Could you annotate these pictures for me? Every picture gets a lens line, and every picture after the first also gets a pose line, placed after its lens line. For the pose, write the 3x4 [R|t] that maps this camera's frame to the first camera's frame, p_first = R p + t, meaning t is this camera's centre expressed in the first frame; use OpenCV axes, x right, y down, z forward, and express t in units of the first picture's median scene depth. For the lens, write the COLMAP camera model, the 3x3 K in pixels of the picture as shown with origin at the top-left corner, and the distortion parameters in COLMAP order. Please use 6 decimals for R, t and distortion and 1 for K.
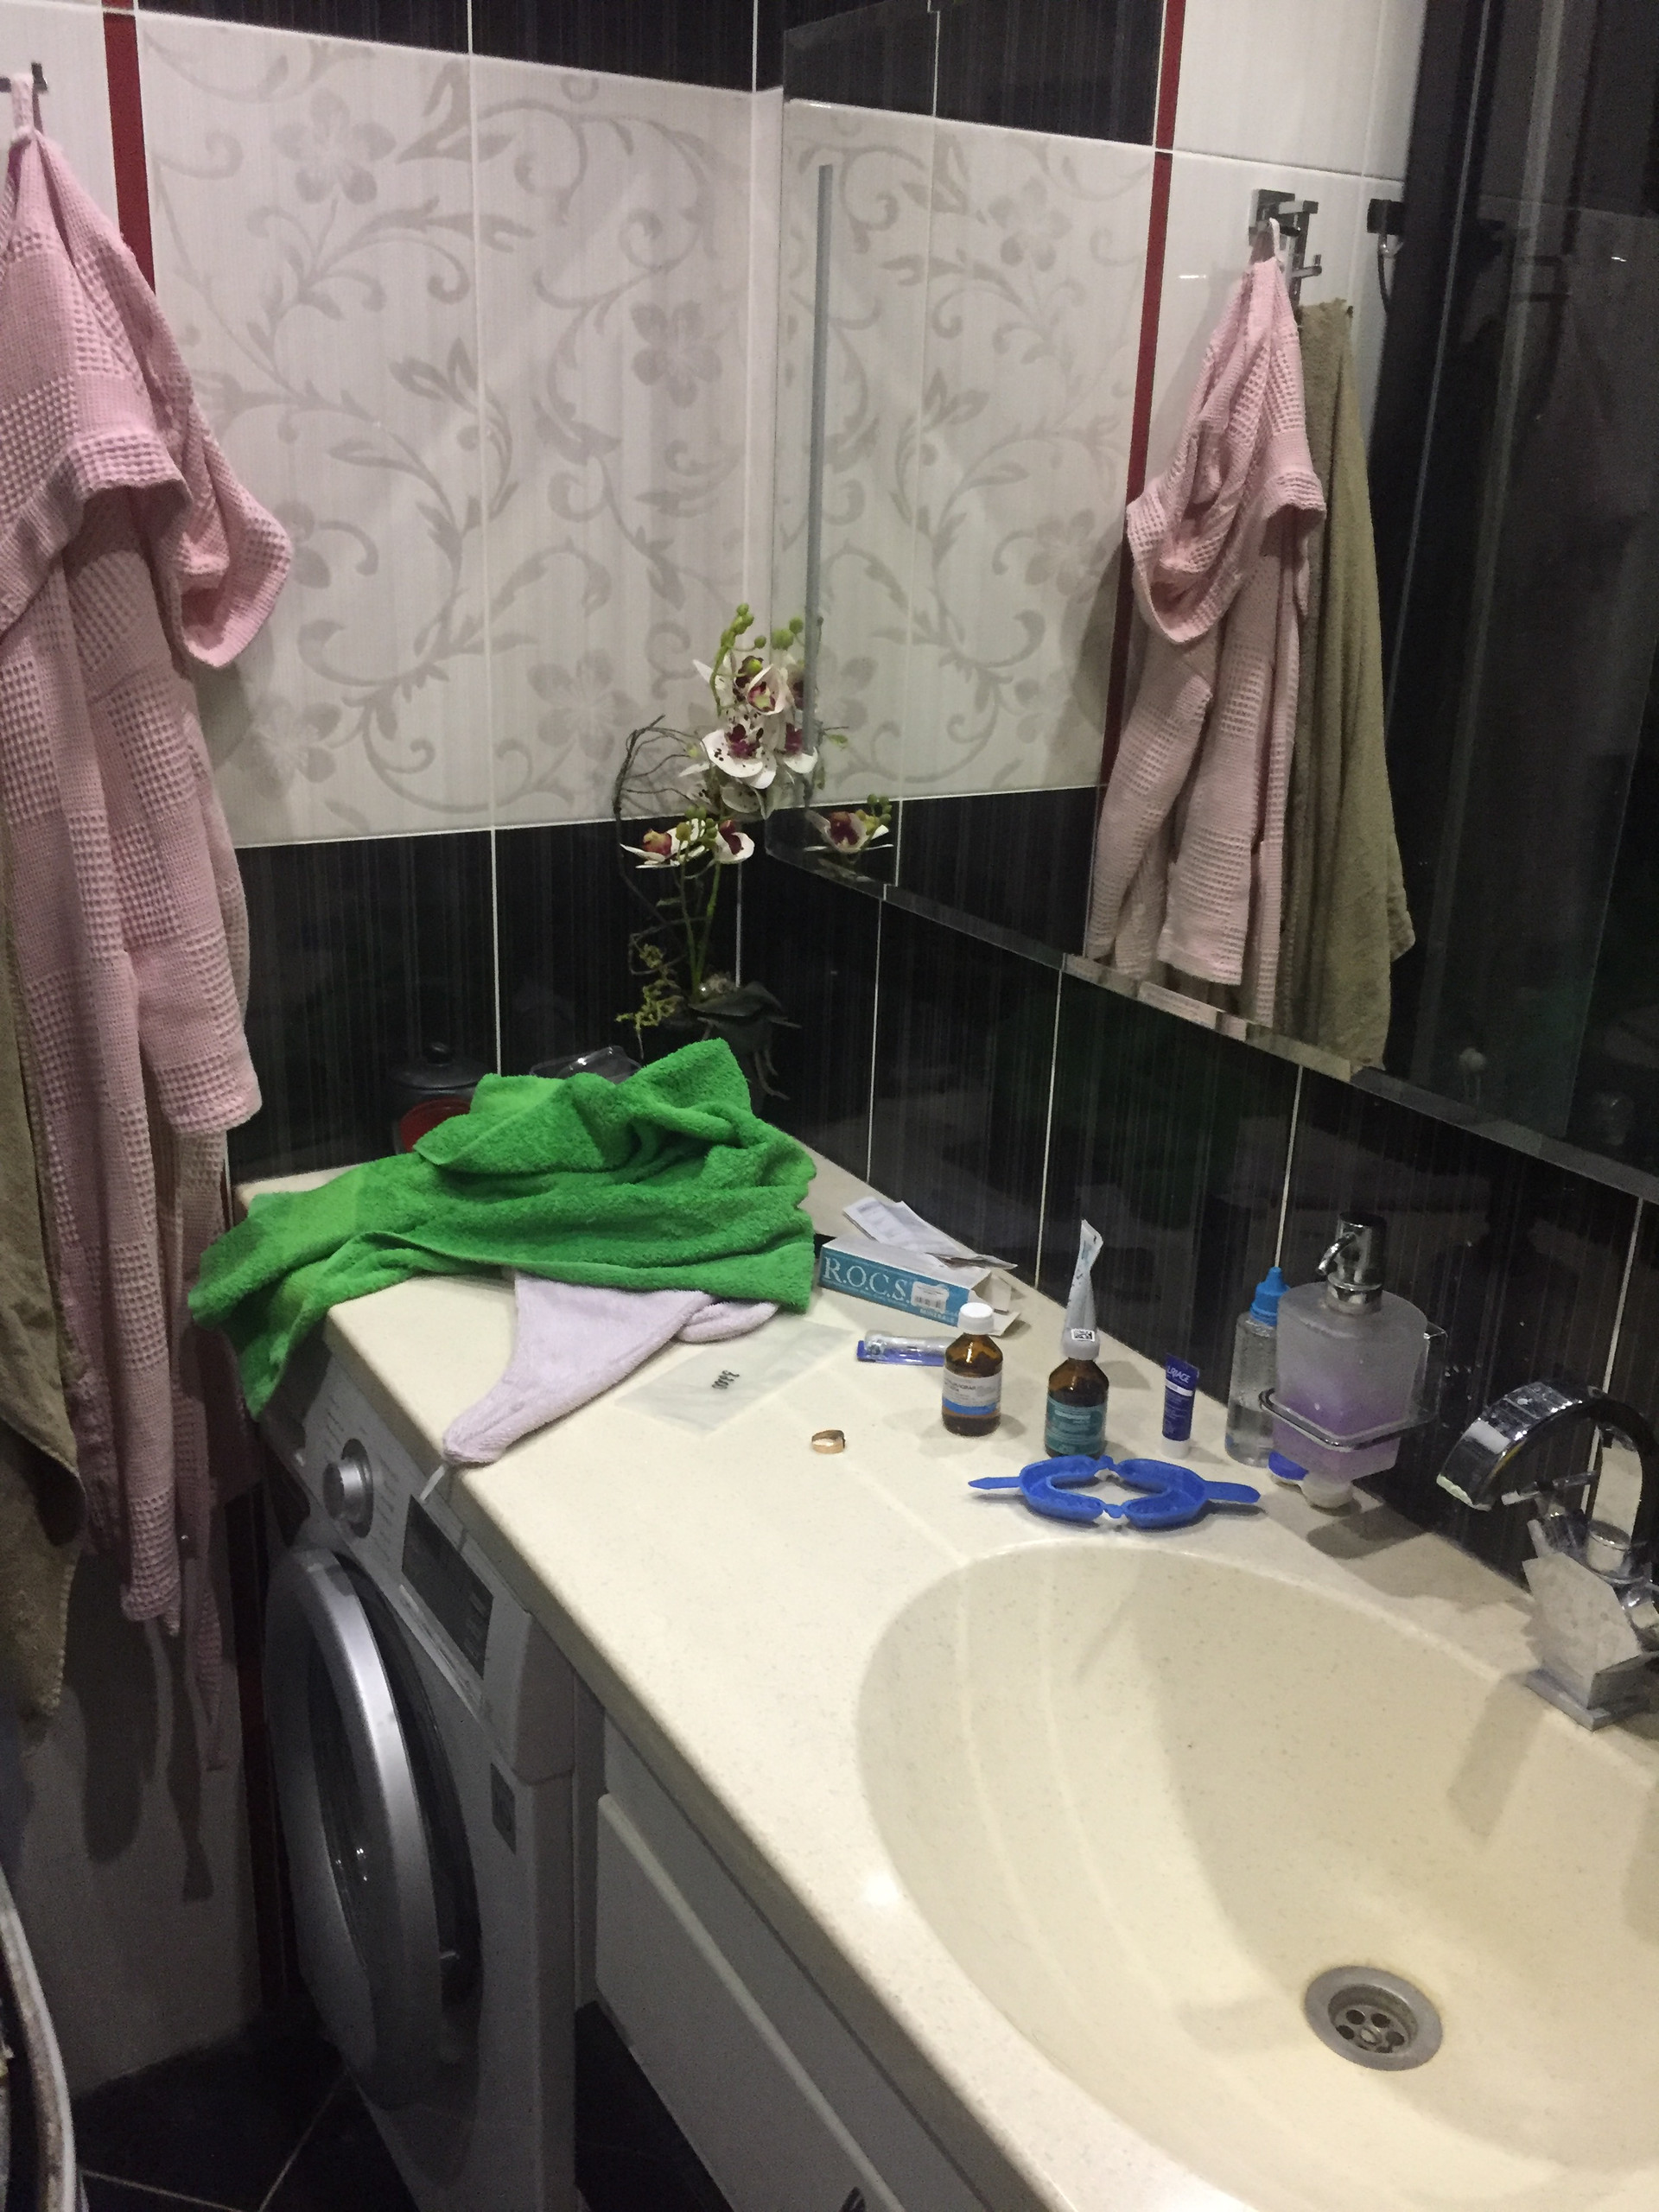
lens RADIAL K [[1903.8, 0, 829.5], [0, 1903.8, 1106.0], [0, 0, 1]] dist [0.085285, -0.123262]
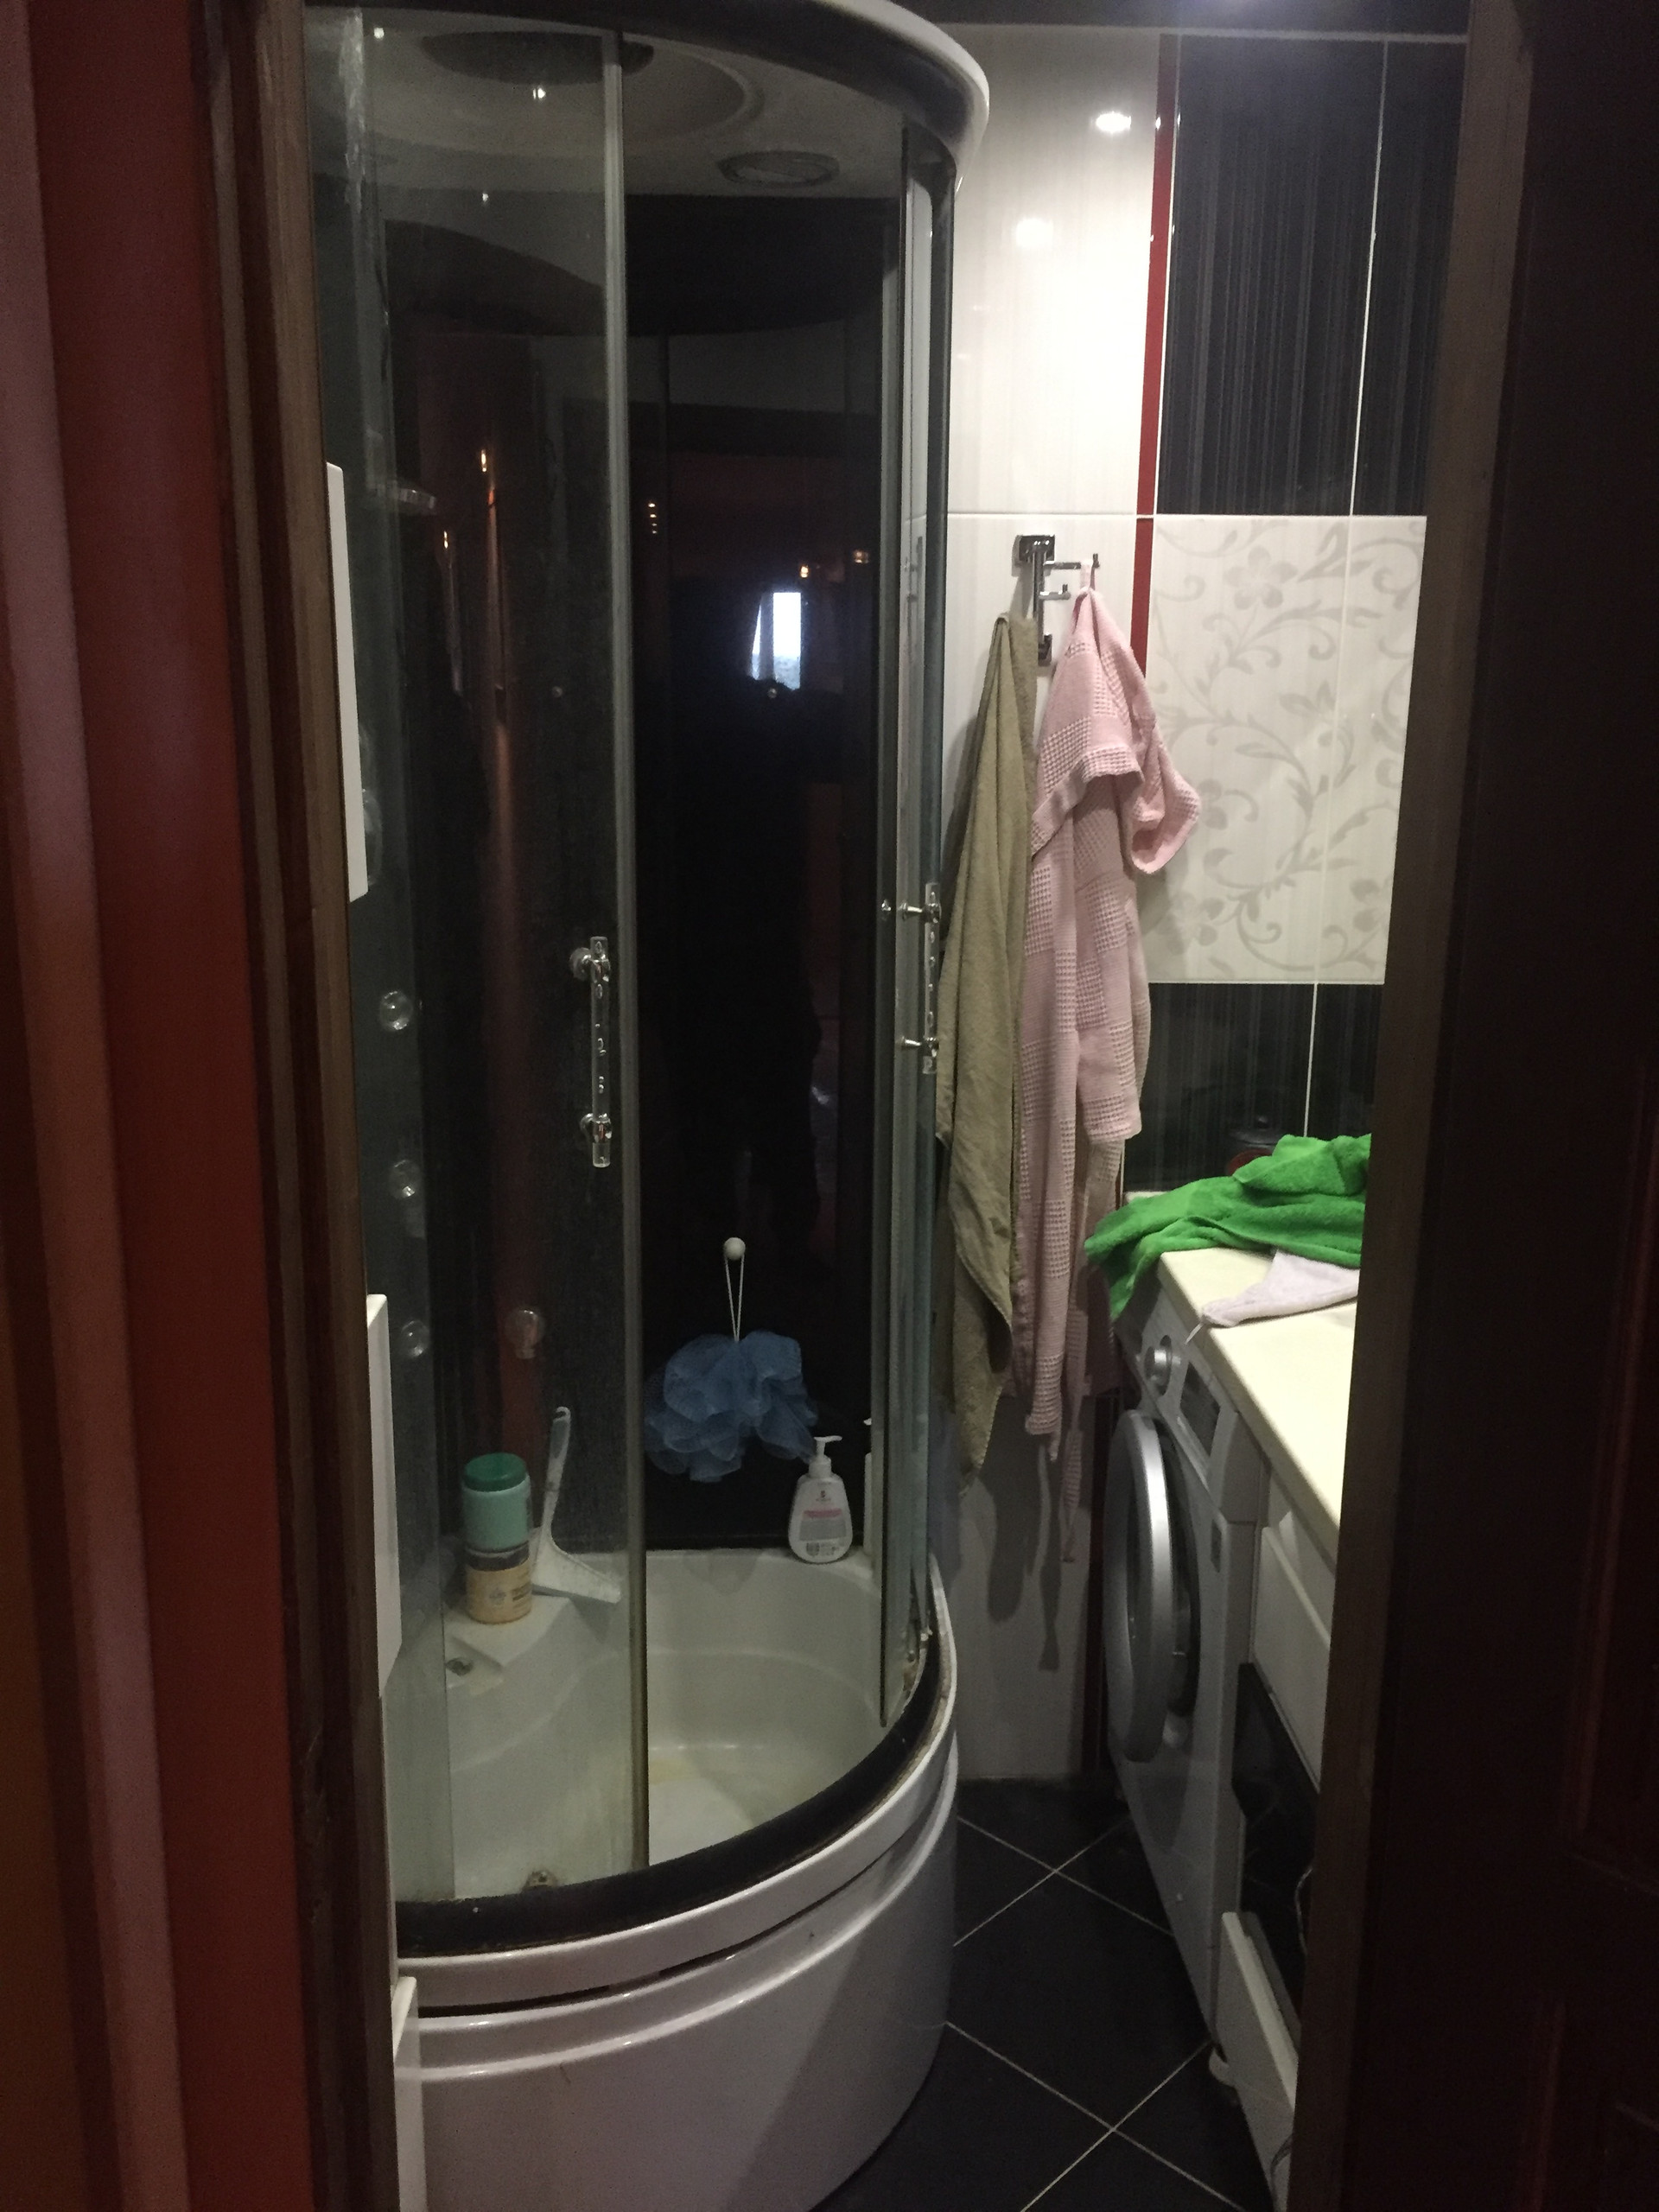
lens RADIAL K [[1903.8, 0, 829.5], [0, 1903.8, 1106.0], [0, 0, 1]] dist [0.085285, -0.123262]
pose [[0.867429, 0.088919, -0.489552, 0.275401], [-0.146736, 0.985859, -0.080935, 0.150141], [0.475432, 0.142040, 0.868210, -0.564211]]
